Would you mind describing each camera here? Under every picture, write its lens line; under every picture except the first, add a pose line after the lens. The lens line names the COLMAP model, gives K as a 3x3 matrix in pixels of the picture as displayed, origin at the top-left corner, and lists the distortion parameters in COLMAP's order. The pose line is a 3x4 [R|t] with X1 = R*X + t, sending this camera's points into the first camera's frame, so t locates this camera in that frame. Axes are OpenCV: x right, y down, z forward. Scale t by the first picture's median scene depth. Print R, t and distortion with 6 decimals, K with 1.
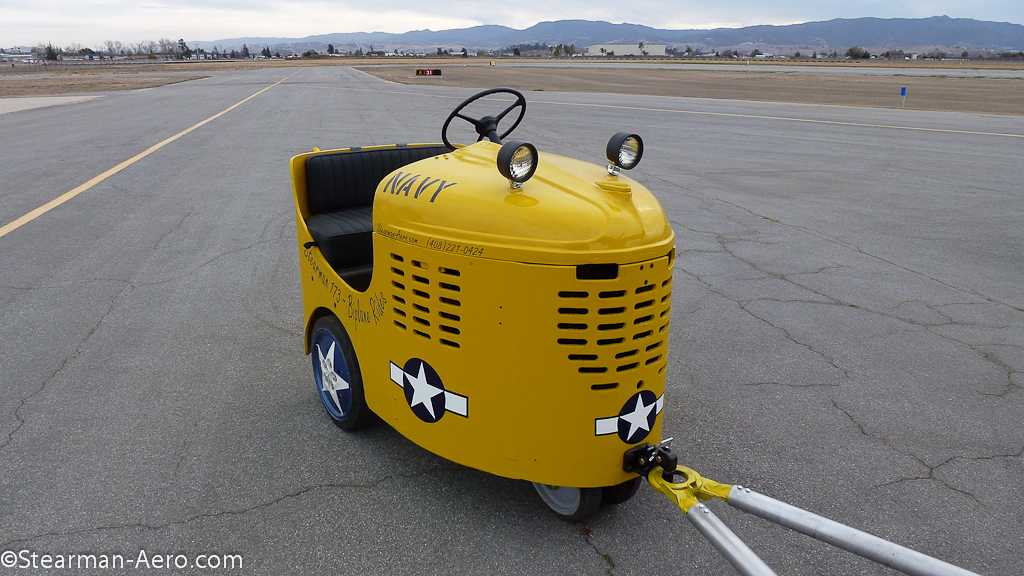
lens RADIAL K [[733.8, 0, 512.0], [0, 733.8, 288.0], [0, 0, 1]] dist [-0.049345, 0.002309]
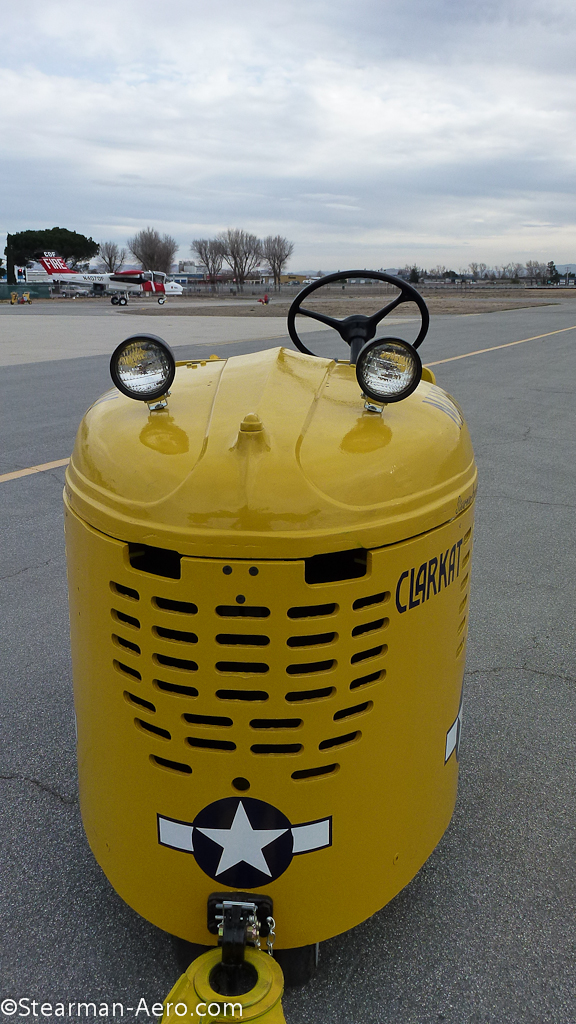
lens RADIAL K [[875.1, 0, 288.0], [0, 875.1, 512.0], [0, 0, 1]] dist [-0.009242, -0.001932]
pose [[0.777540, 0.162675, -0.607427, 0.566432], [-0.193951, 0.980905, 0.014428, -0.083345], [0.598176, 0.106593, 0.794244, 0.485339]]
